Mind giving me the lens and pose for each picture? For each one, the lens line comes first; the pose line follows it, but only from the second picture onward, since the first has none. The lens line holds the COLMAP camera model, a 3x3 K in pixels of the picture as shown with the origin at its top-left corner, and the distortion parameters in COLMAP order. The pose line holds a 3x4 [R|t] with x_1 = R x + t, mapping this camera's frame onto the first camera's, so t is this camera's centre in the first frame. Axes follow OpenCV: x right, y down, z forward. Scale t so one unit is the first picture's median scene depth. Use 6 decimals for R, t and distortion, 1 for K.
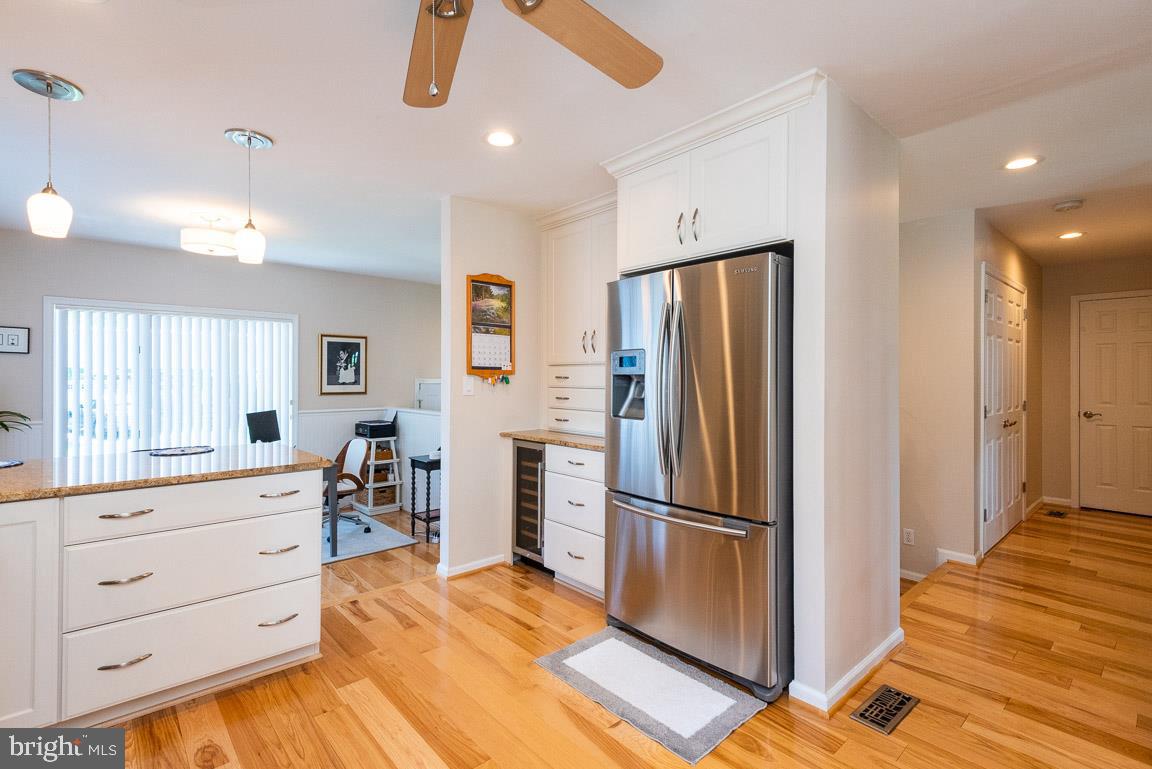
lens RADIAL K [[526.1, 0, 582.3], [0, 526.1, 376.0], [0, 0, 1]] dist [0.009579, -0.003333]
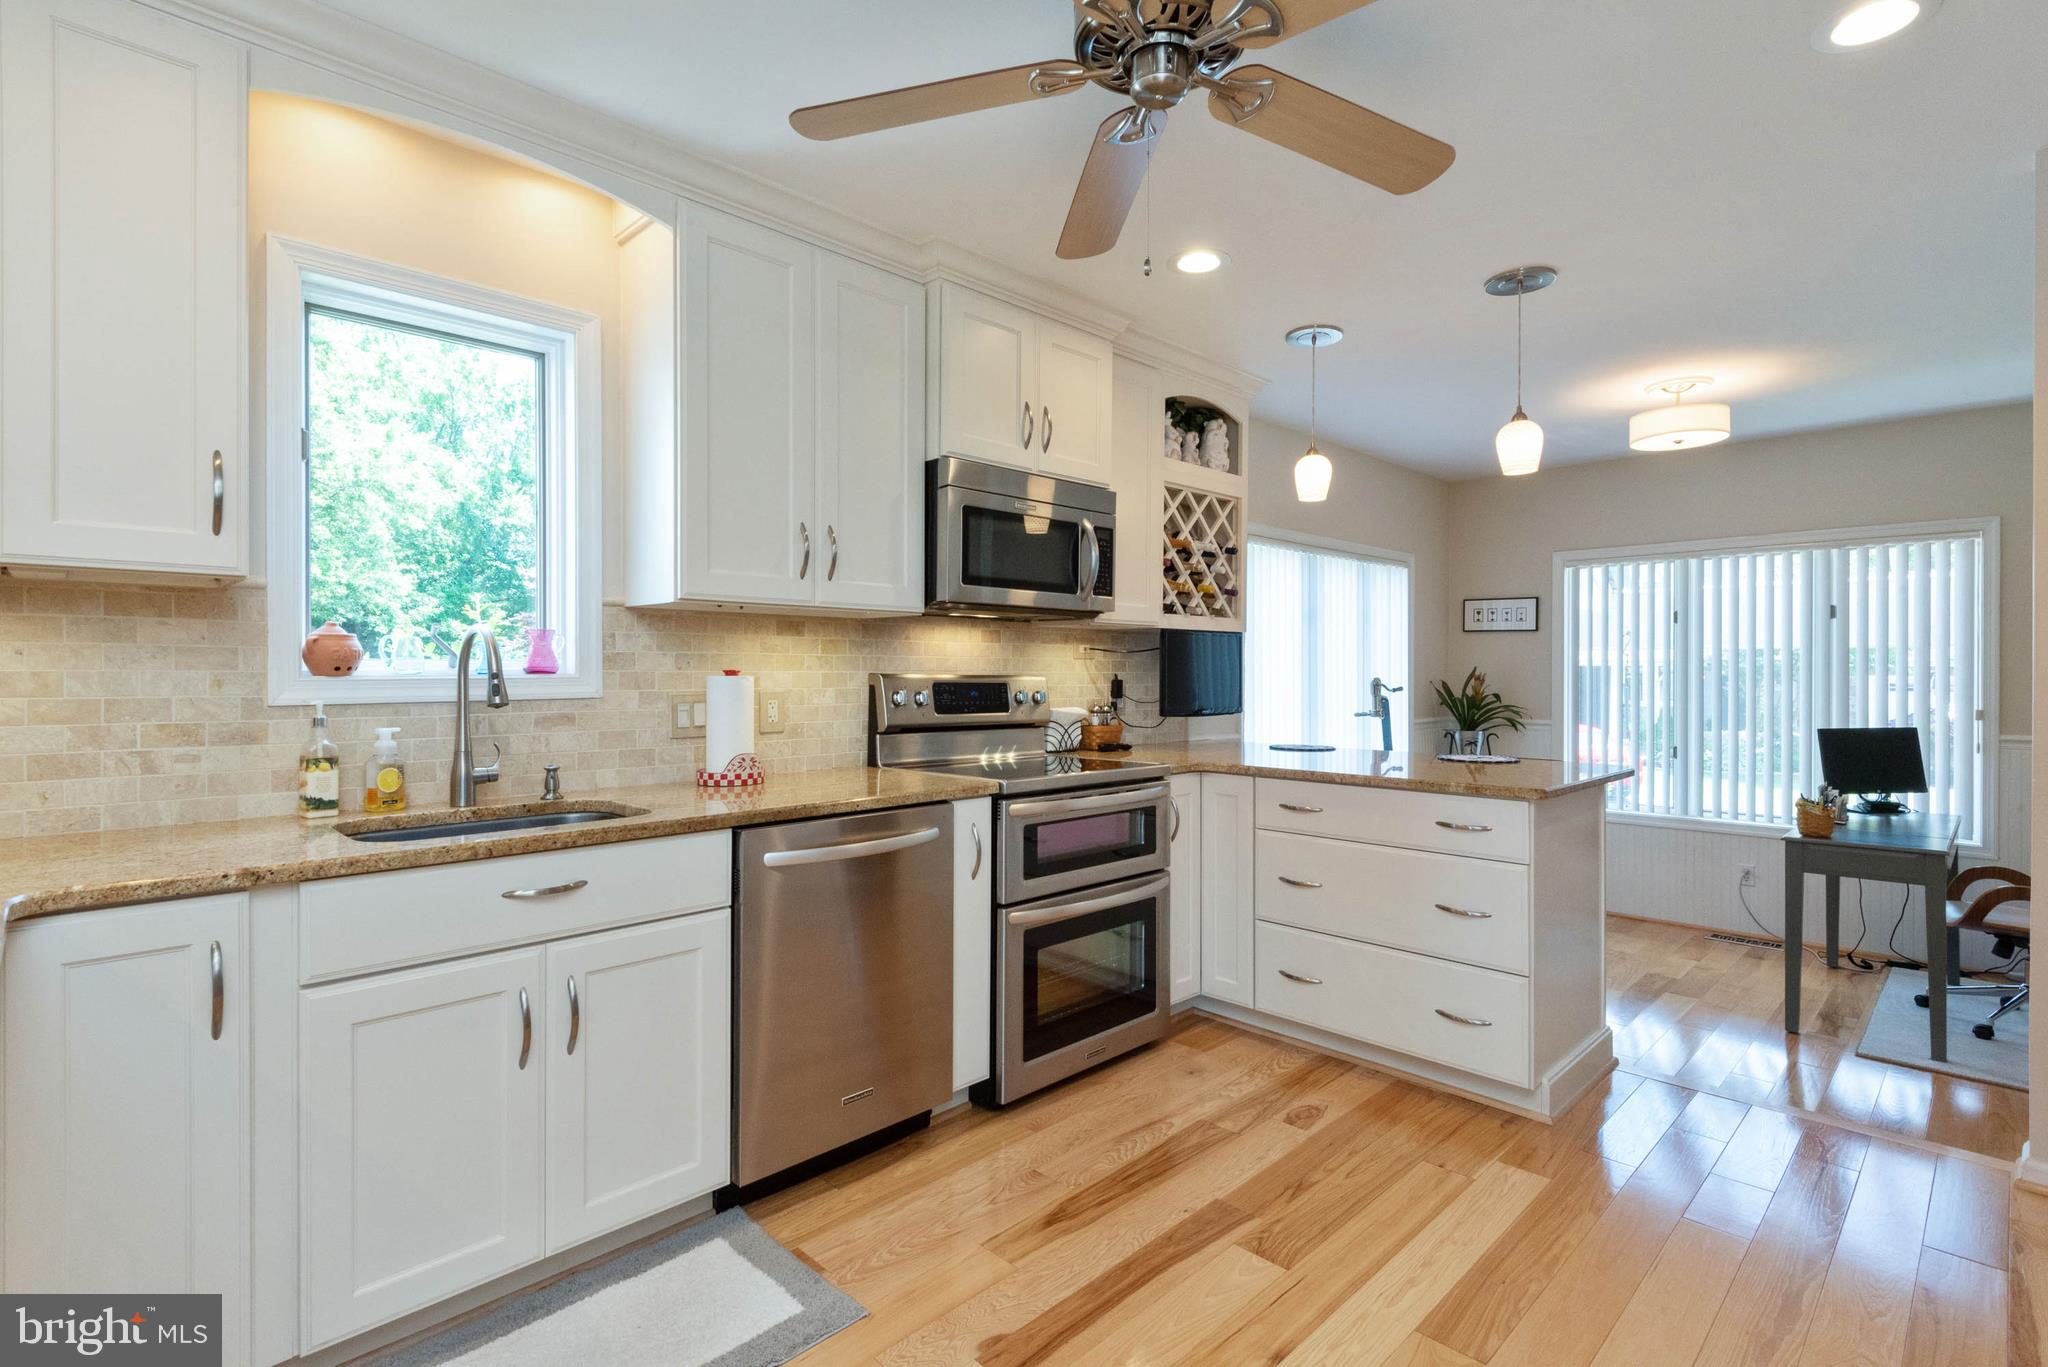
lens RADIAL K [[969.4, 0, 1038.5], [0, 969.4, 673.6], [0, 0, 1]] dist [0.024398, -0.000776]
pose [[0.061074, -0.000763, -0.998133, 0.339869], [0.004148, 0.999991, -0.000511, 0.017816], [0.998125, -0.004109, 0.061077, 0.223499]]
